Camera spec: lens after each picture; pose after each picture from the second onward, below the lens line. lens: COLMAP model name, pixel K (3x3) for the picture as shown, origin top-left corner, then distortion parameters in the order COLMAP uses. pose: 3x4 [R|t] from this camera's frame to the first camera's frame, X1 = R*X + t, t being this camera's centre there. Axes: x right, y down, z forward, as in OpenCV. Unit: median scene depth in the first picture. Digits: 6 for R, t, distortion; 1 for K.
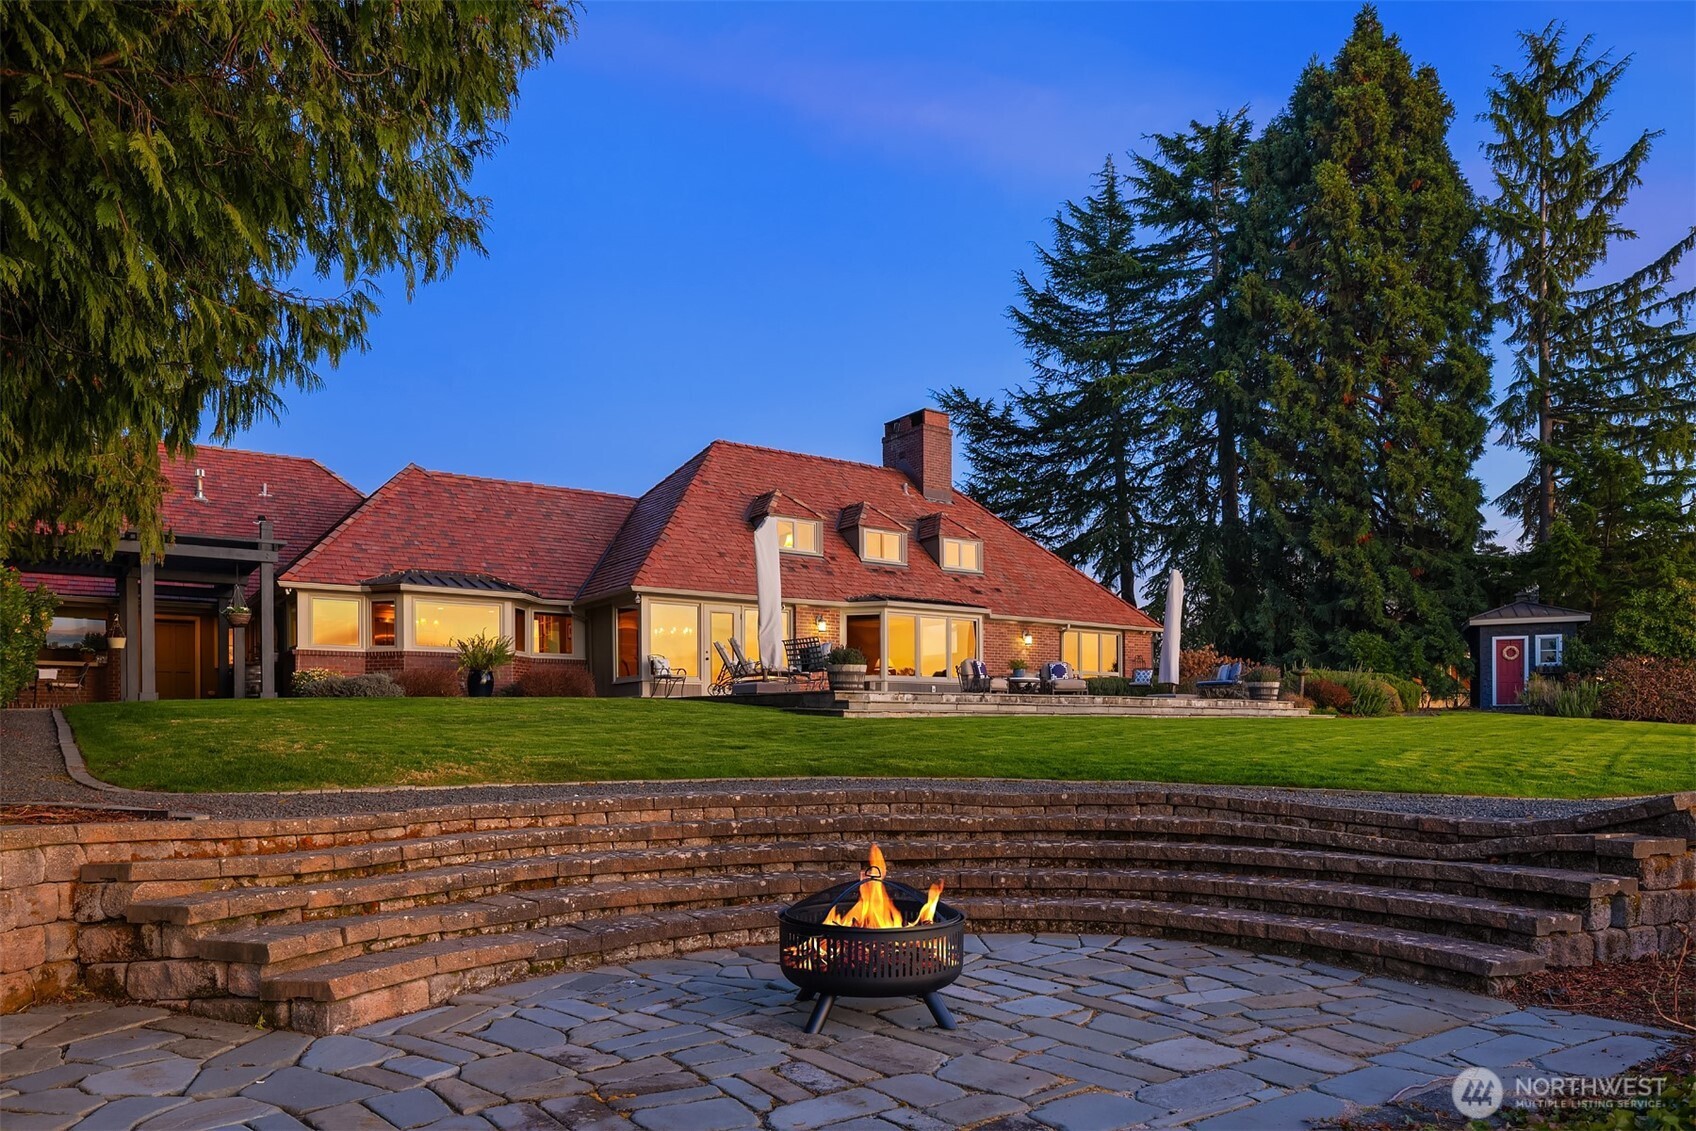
lens RADIAL K [[1144.9, 0, 848.0], [0, 1144.9, 565.5], [0, 0, 1]] dist [-0.000869, -0.000525]
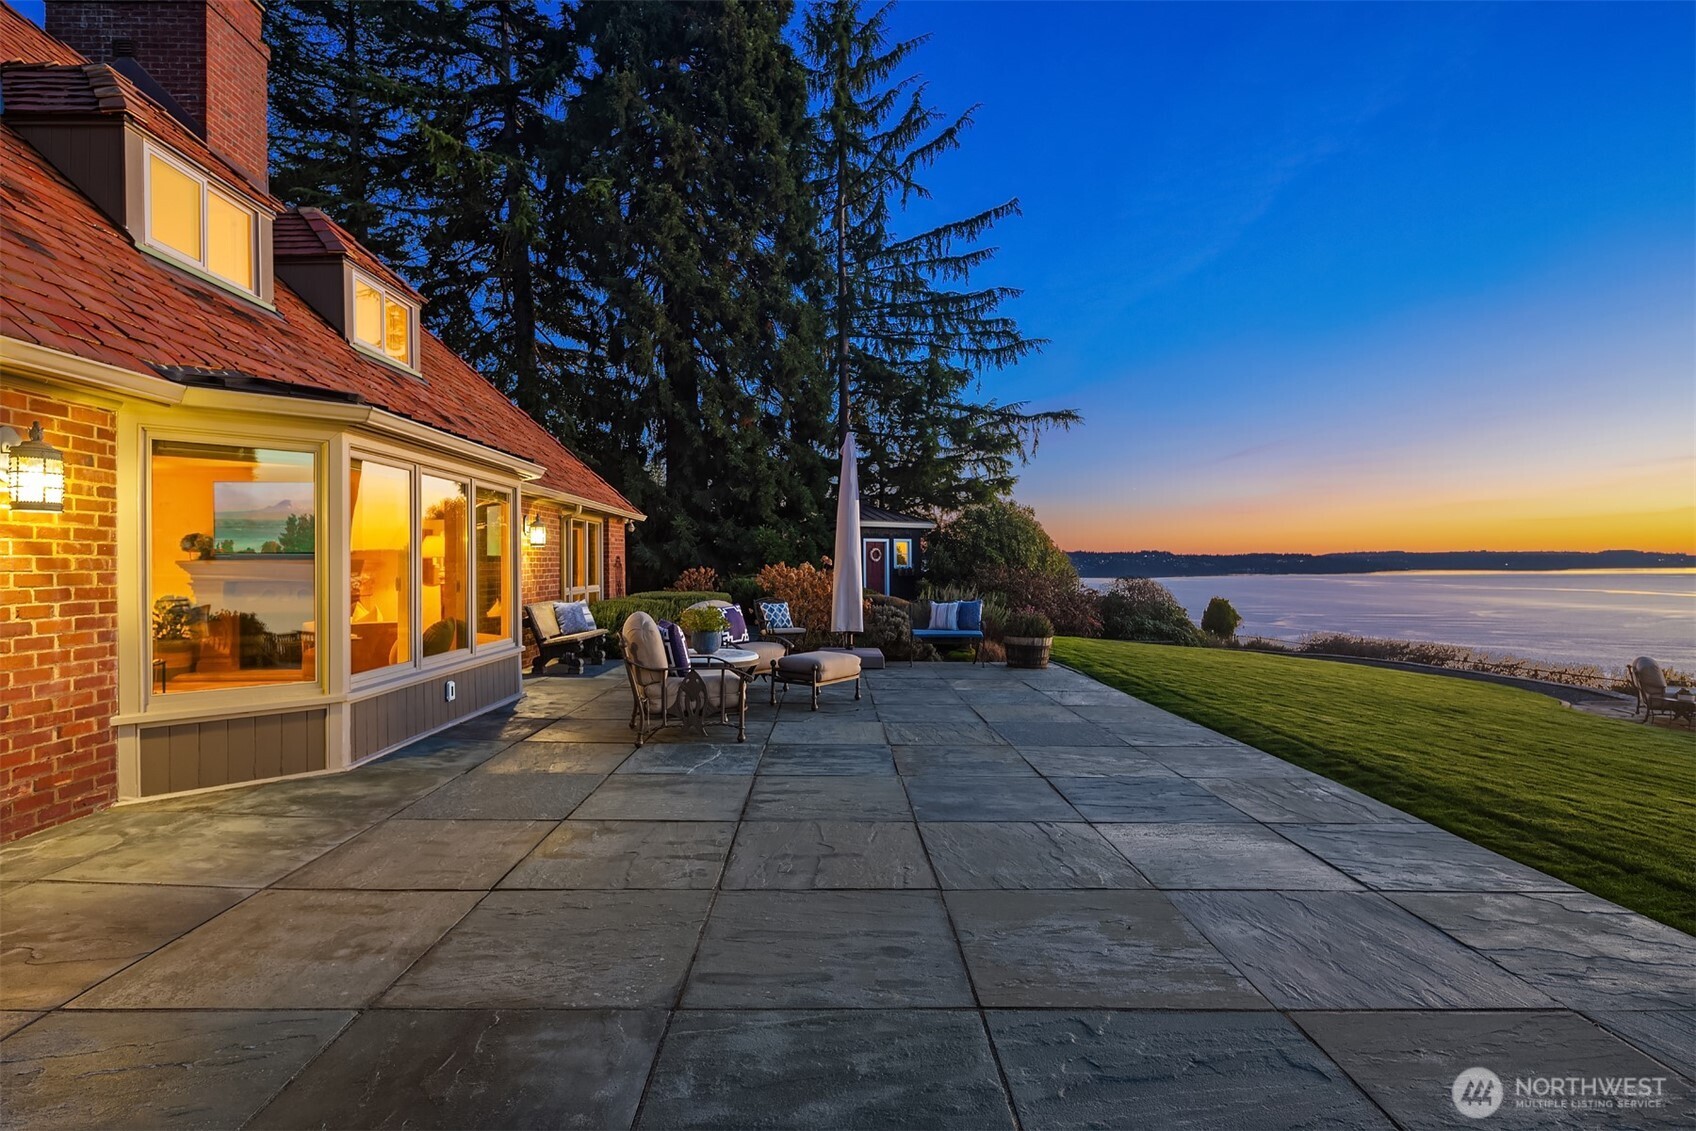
lens RADIAL K [[825.2, 0, 848.0], [0, 825.2, 565.5], [0, 0, 1]] dist [-0.000967, -0.000211]
pose [[0.574496, 0.005392, 0.818490, -0.045295], [-0.124498, 0.988919, 0.080870, 0.028602], [-0.808984, -0.148360, 0.568801, 0.595968]]
